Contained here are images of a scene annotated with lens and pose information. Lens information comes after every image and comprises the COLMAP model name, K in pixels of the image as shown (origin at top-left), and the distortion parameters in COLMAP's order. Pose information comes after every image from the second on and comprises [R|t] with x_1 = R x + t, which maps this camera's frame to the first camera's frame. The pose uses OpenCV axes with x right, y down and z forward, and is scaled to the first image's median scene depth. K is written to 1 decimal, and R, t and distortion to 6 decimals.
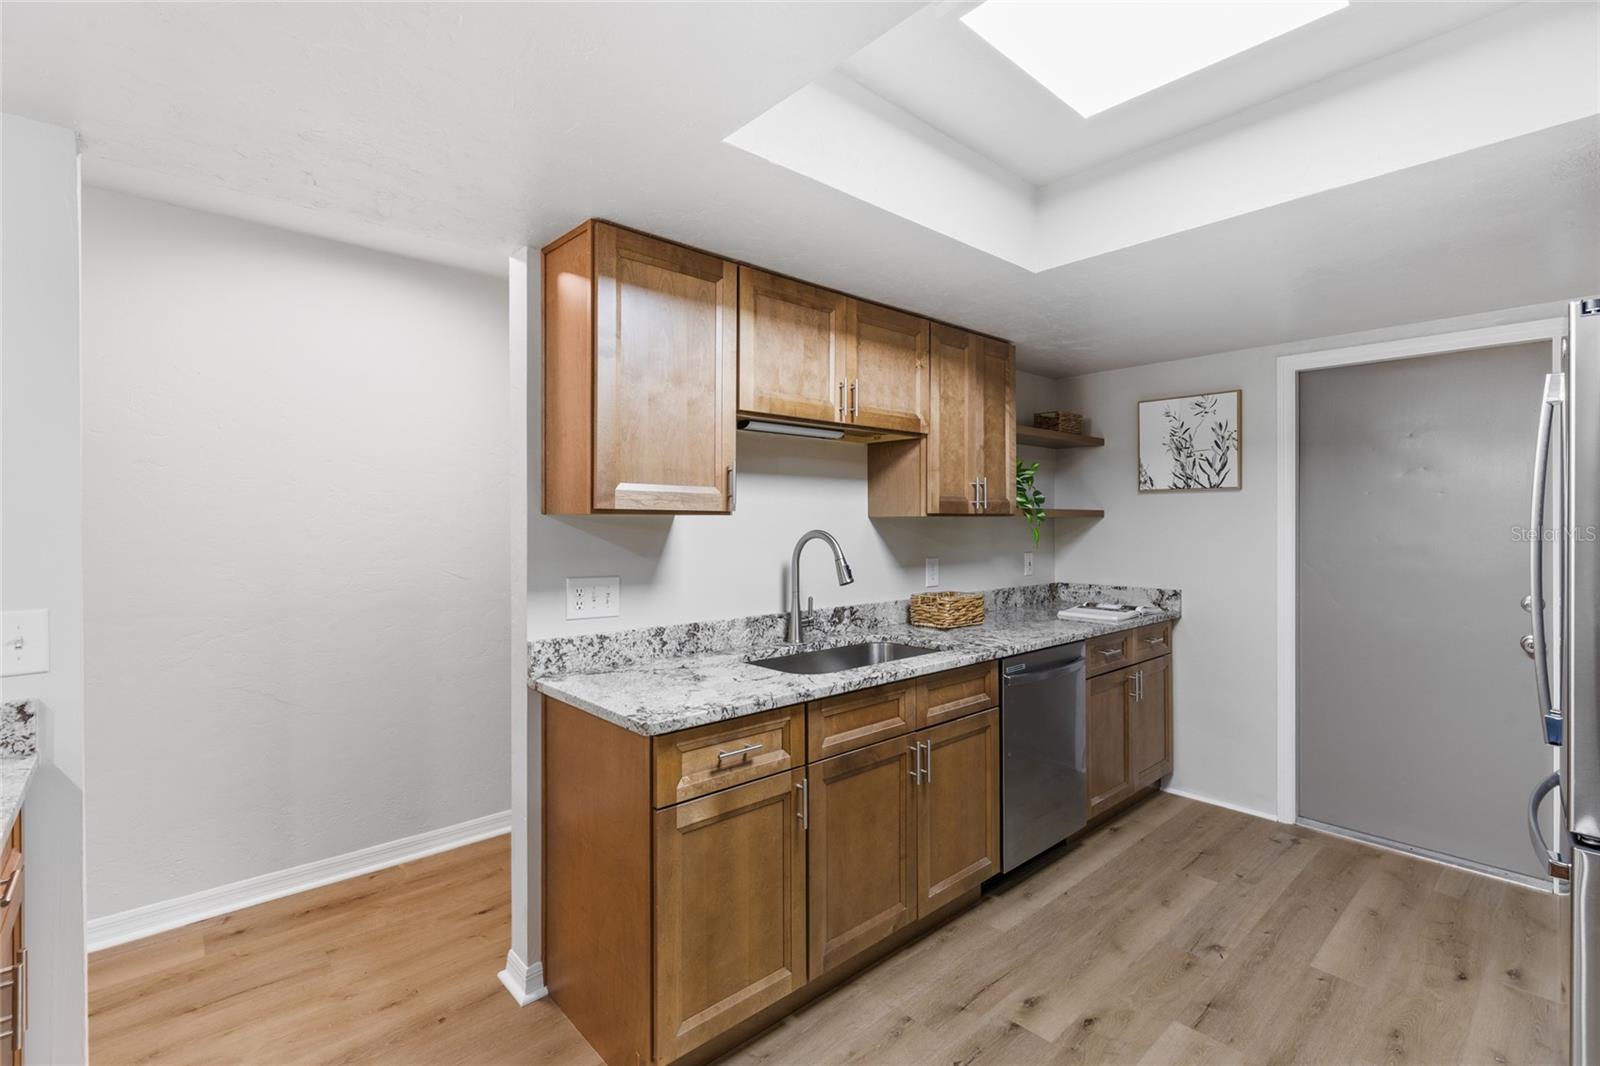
lens RADIAL K [[714.6, 0, 797.8], [0, 714.6, 523.9], [0, 0, 1]] dist [0.002236, -0.000364]
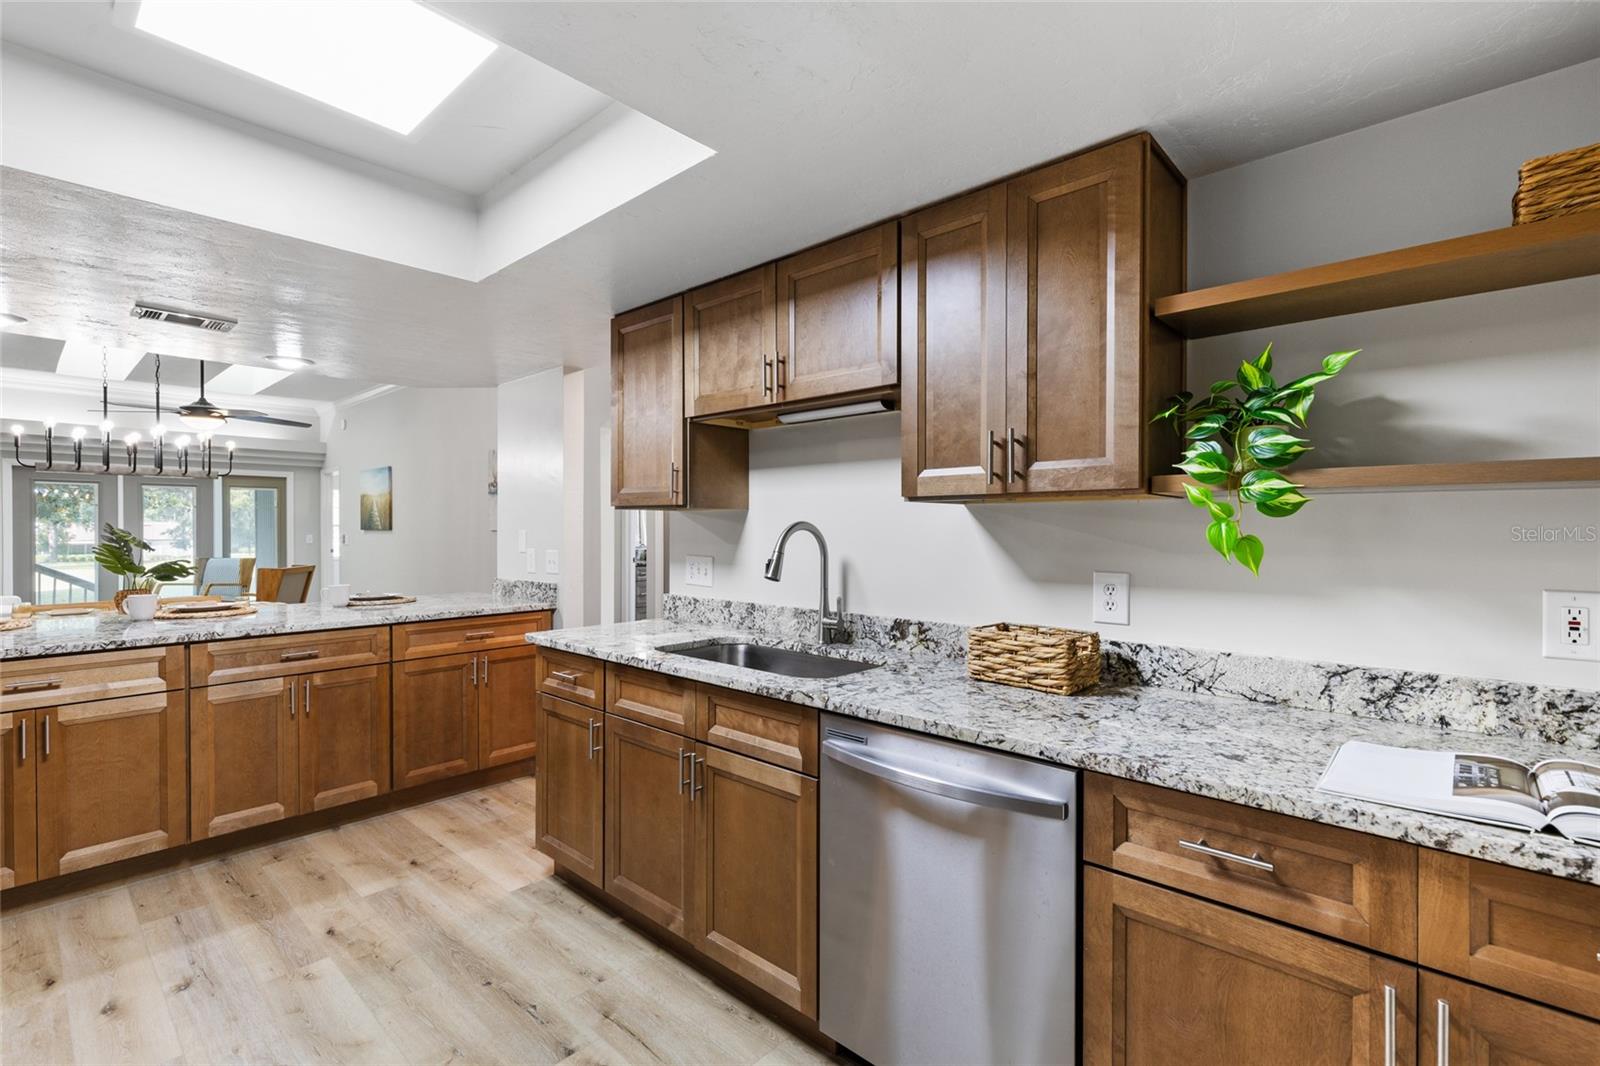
lens RADIAL K [[714.6, 0, 800.7], [0, 714.6, 534.9], [0, 0, 1]] dist [0.002236, -0.000364]
pose [[0.107906, 0.011198, -0.994098, 0.943583], [-0.004401, 0.999932, 0.010786, 0.016456], [0.994151, 0.003211, 0.107947, 0.902794]]
